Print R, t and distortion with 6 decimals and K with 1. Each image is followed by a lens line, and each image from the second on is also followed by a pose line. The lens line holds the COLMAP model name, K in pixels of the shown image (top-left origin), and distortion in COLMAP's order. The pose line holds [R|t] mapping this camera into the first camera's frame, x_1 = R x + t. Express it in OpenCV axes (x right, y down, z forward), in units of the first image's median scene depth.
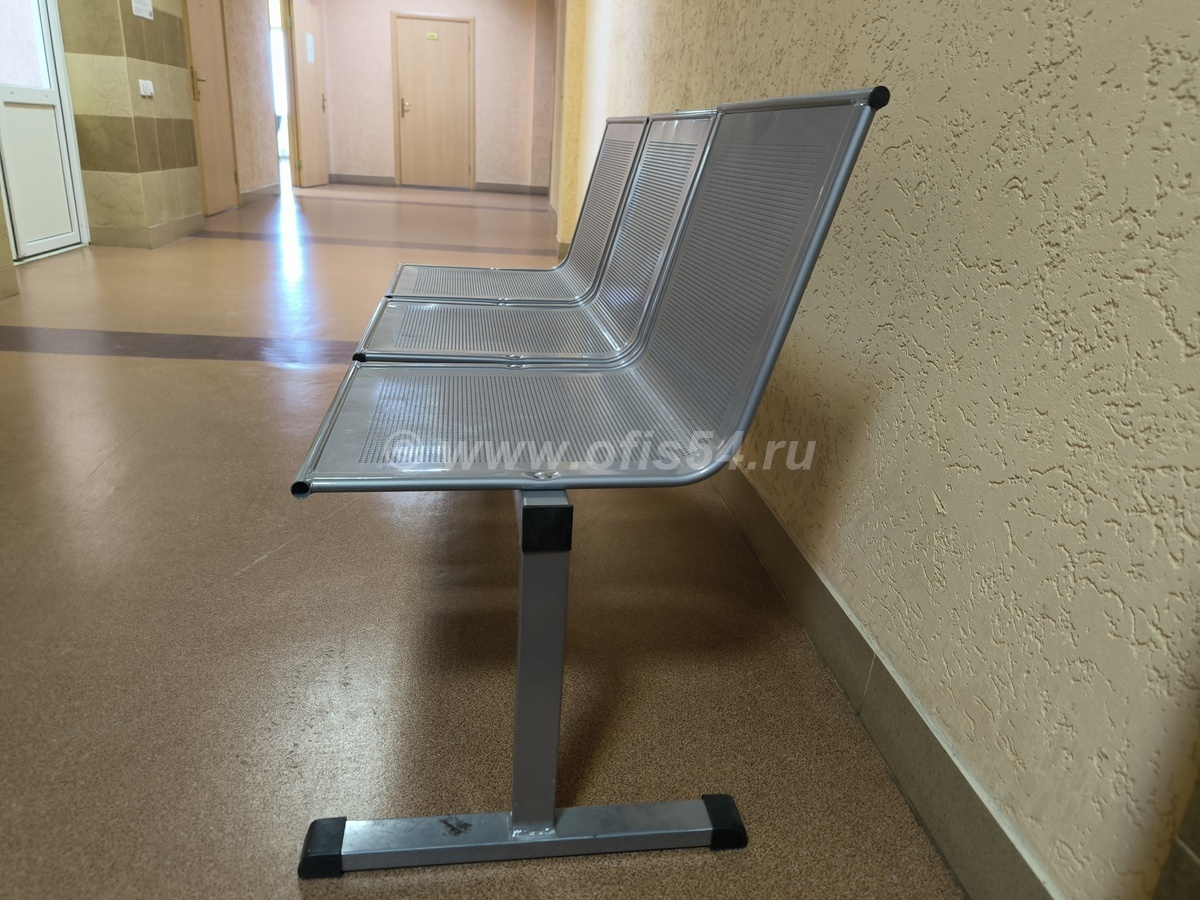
lens RADIAL K [[840.1, 0, 595.5], [0, 840.1, 451.1], [0, 0, 1]] dist [0.034321, -0.026899]
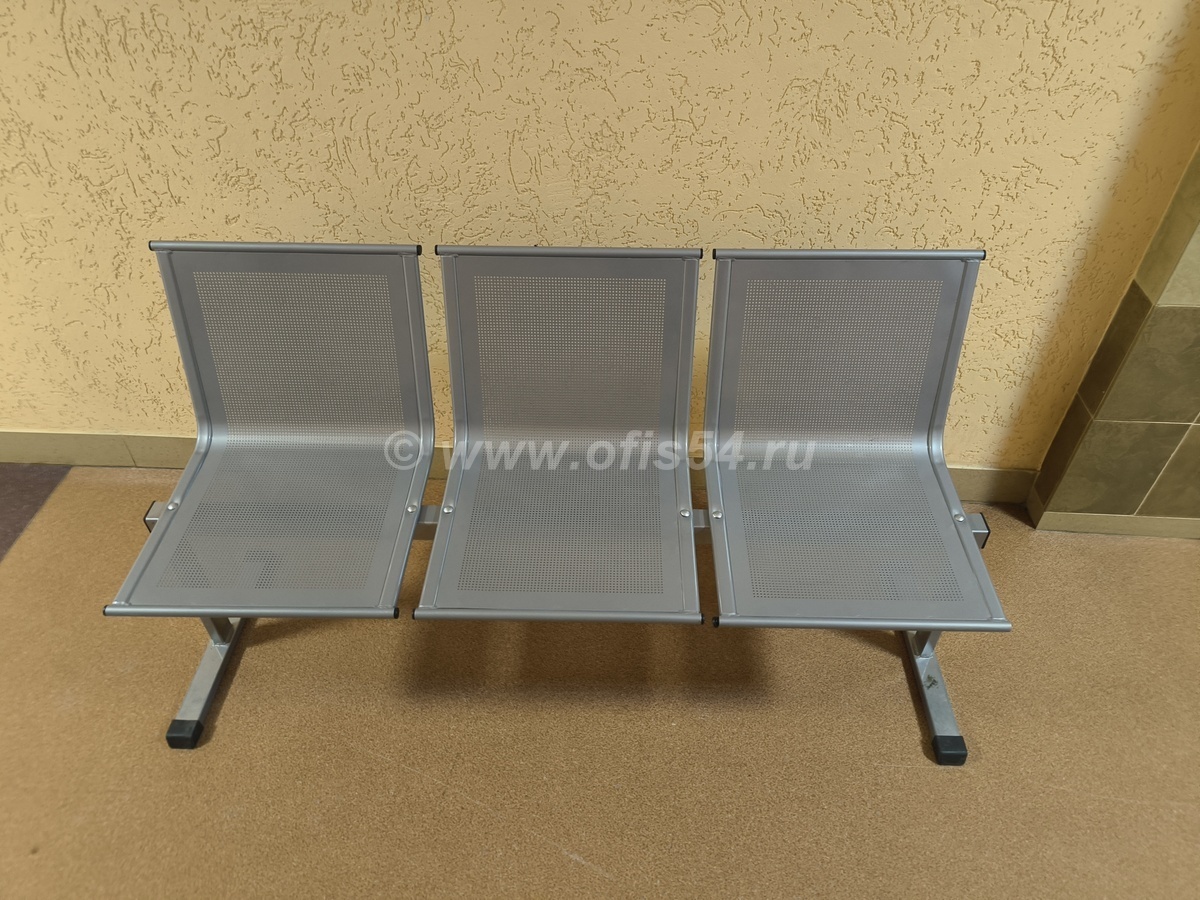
lens RADIAL K [[840.1, 0, 606.1], [0, 840.1, 460.1], [0, 0, 1]] dist [0.034321, -0.026899]
pose [[0.167303, -0.716757, 0.676955, -1.143094], [0.347498, 0.685439, 0.639859, -1.271070], [-0.922635, 0.128190, 0.363747, 0.883825]]
